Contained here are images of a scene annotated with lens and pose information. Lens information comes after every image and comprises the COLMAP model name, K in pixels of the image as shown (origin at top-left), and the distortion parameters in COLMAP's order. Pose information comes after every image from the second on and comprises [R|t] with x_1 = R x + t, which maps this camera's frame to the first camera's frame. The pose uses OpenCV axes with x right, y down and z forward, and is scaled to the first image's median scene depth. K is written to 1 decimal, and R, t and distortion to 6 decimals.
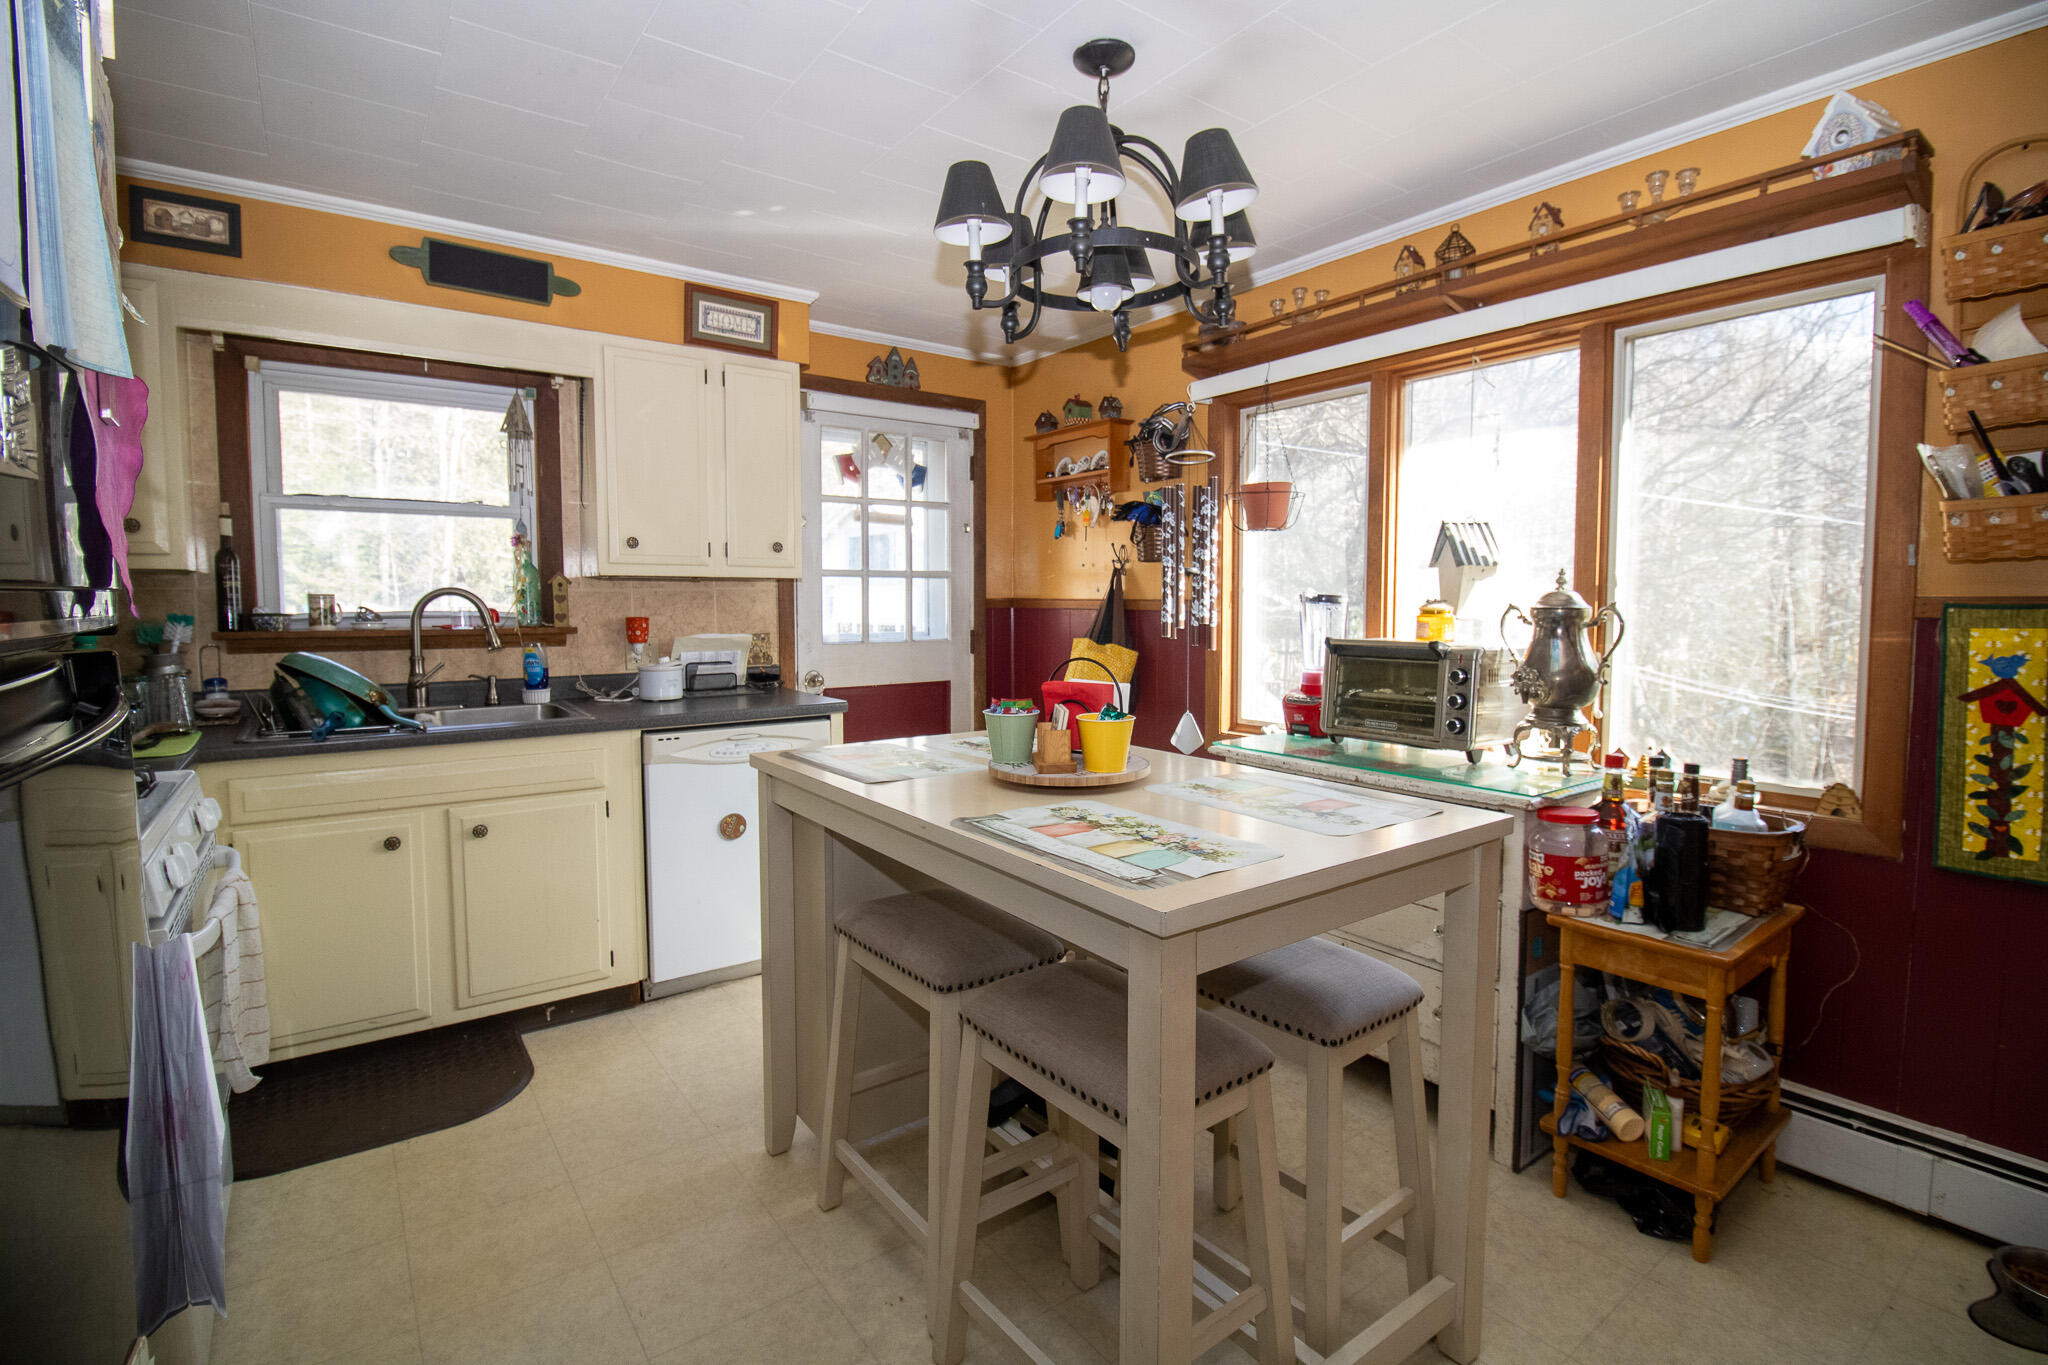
lens RADIAL K [[967.0, 0, 1034.7], [0, 967.0, 673.5], [0, 0, 1]] dist [-0.001128, -0.009482]
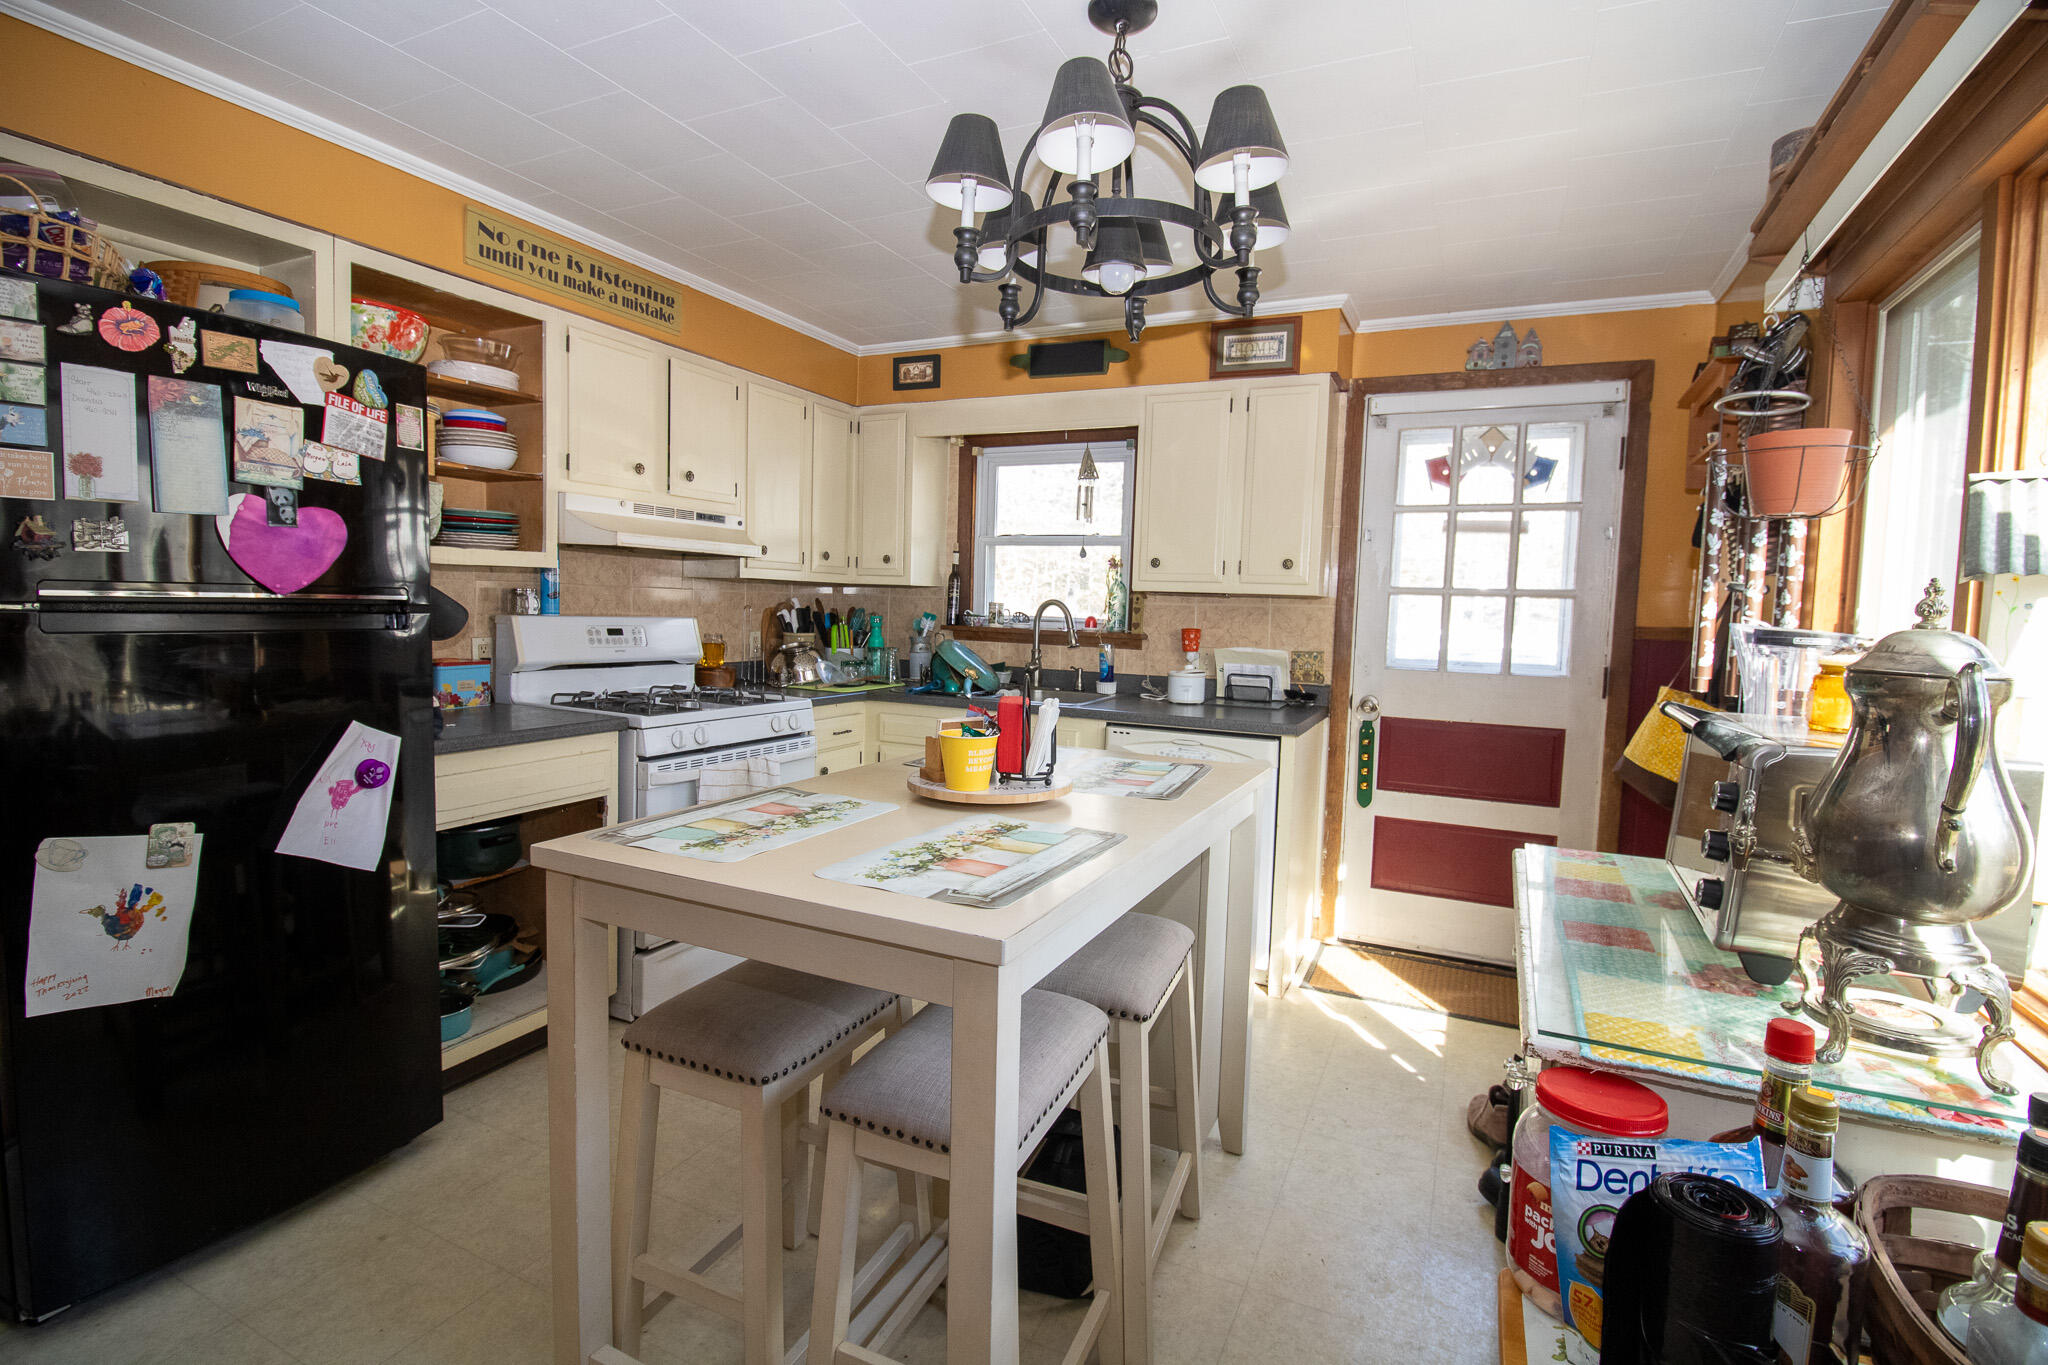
lens RADIAL K [[967.0, 0, 1028.9], [0, 967.0, 676.9], [0, 0, 1]] dist [-0.001128, -0.009482]
pose [[0.451486, 0.082014, -0.888501, 0.532899], [-0.099499, 0.994184, 0.041209, -0.031343], [0.886713, 0.069800, 0.457020, 0.337077]]
